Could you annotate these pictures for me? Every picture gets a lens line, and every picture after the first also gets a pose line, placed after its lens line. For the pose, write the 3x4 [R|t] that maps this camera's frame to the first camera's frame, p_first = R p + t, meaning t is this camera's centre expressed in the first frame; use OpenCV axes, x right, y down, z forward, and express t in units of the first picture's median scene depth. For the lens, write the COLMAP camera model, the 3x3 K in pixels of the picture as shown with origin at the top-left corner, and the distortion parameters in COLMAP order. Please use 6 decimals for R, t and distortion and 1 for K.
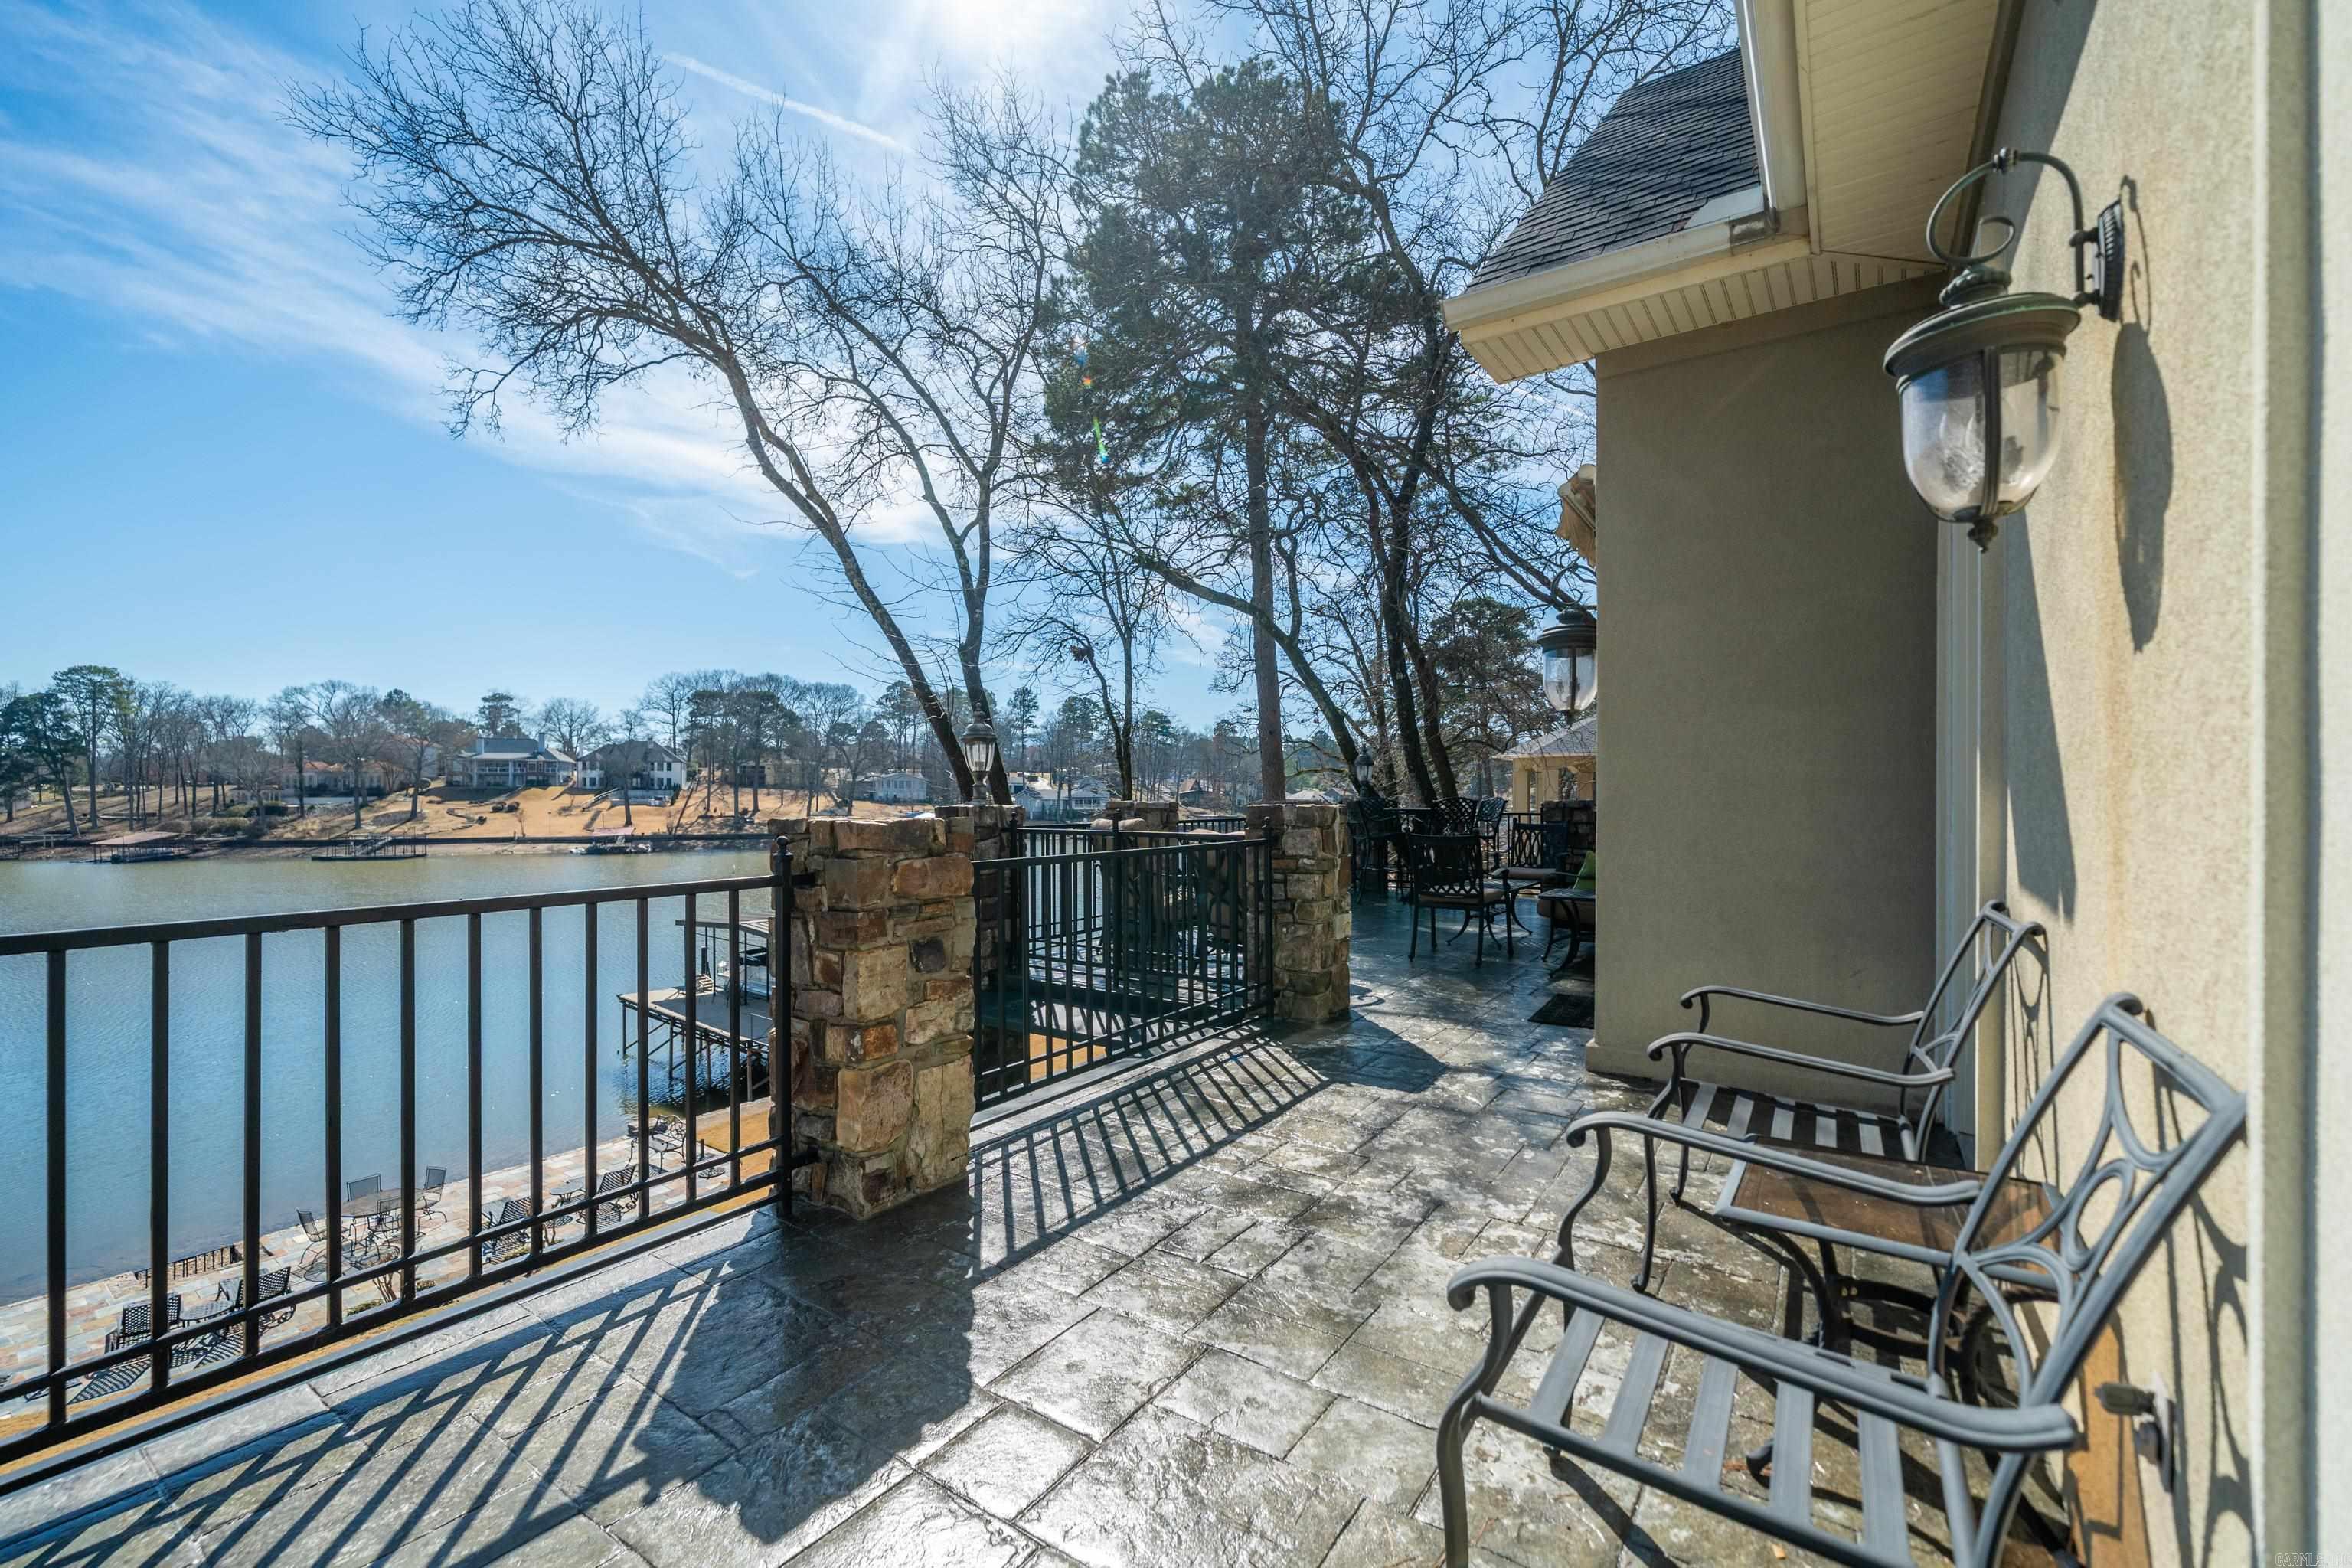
lens RADIAL K [[938.9, 0, 1187.1], [0, 938.9, 777.3], [0, 0, 1]] dist [-0.000624, 0.000386]
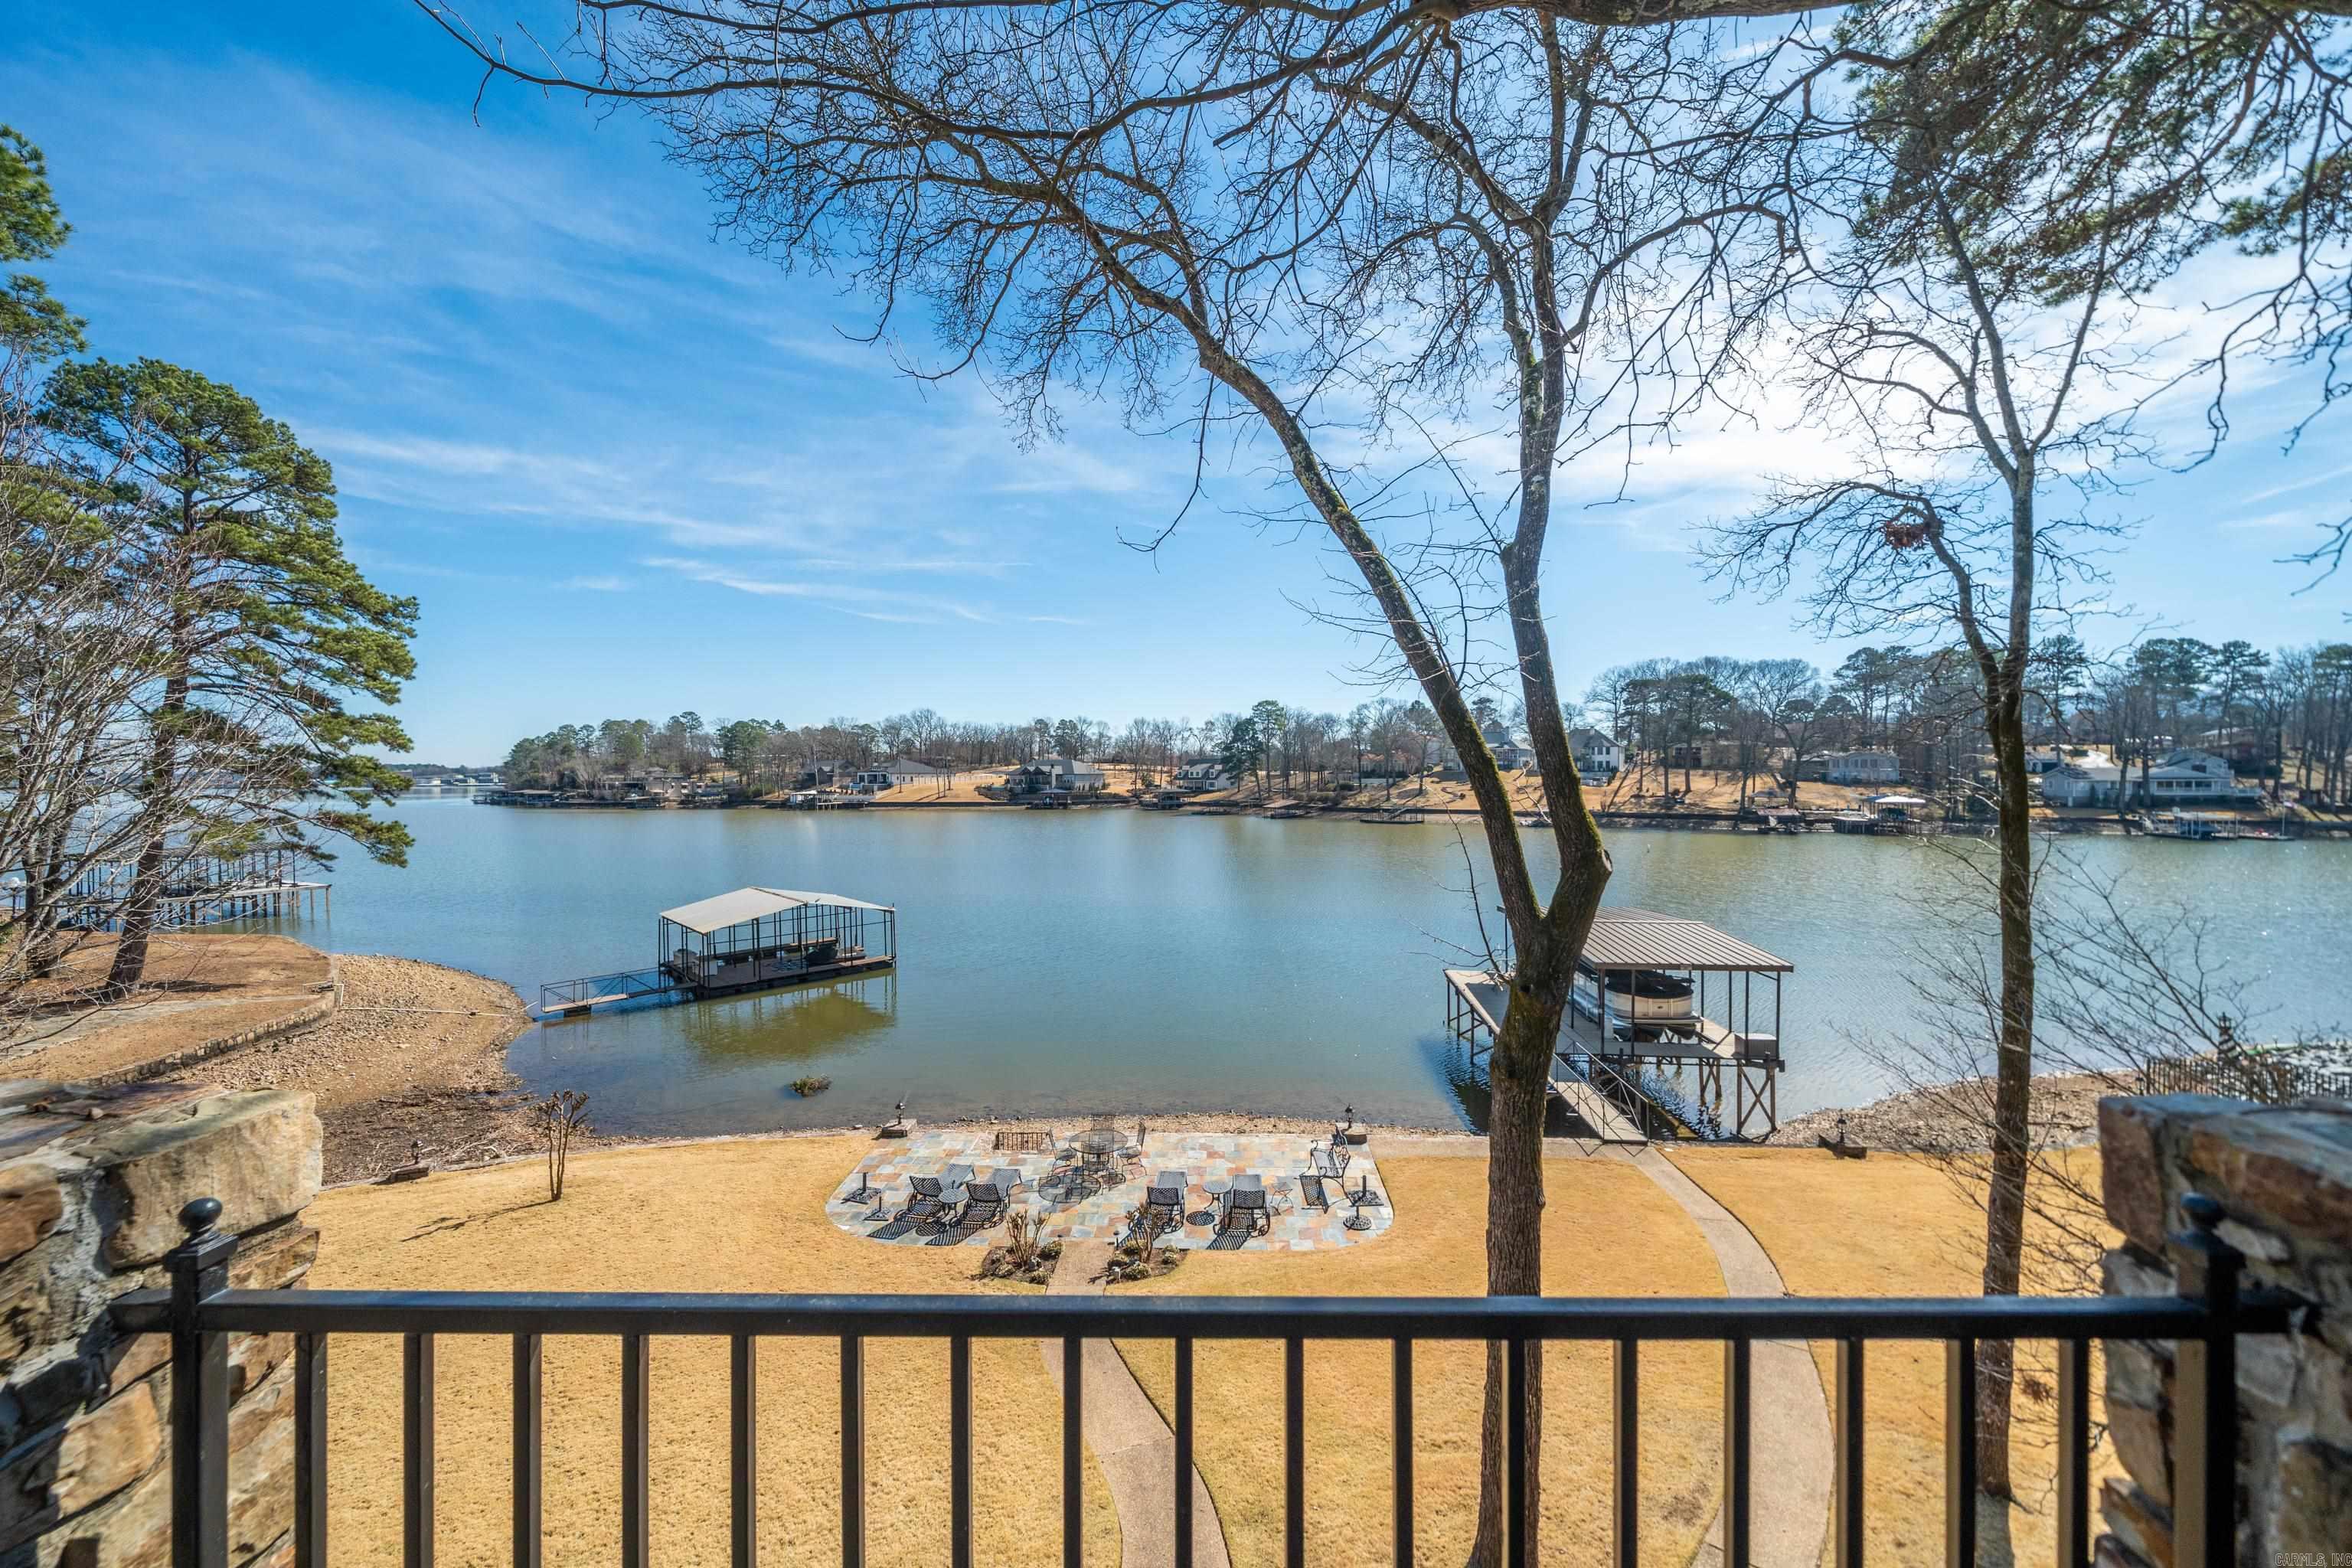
lens RADIAL K [[847.0, 0, 1171.5], [0, 847.0, 786.3], [0, 0, 1]] dist [-0.002041, -0.000267]
pose [[0.554634, 0.007174, -0.832063, 0.053545], [0.018695, 0.999603, 0.021079, -0.008842], [0.831884, -0.027247, 0.554280, 0.406534]]
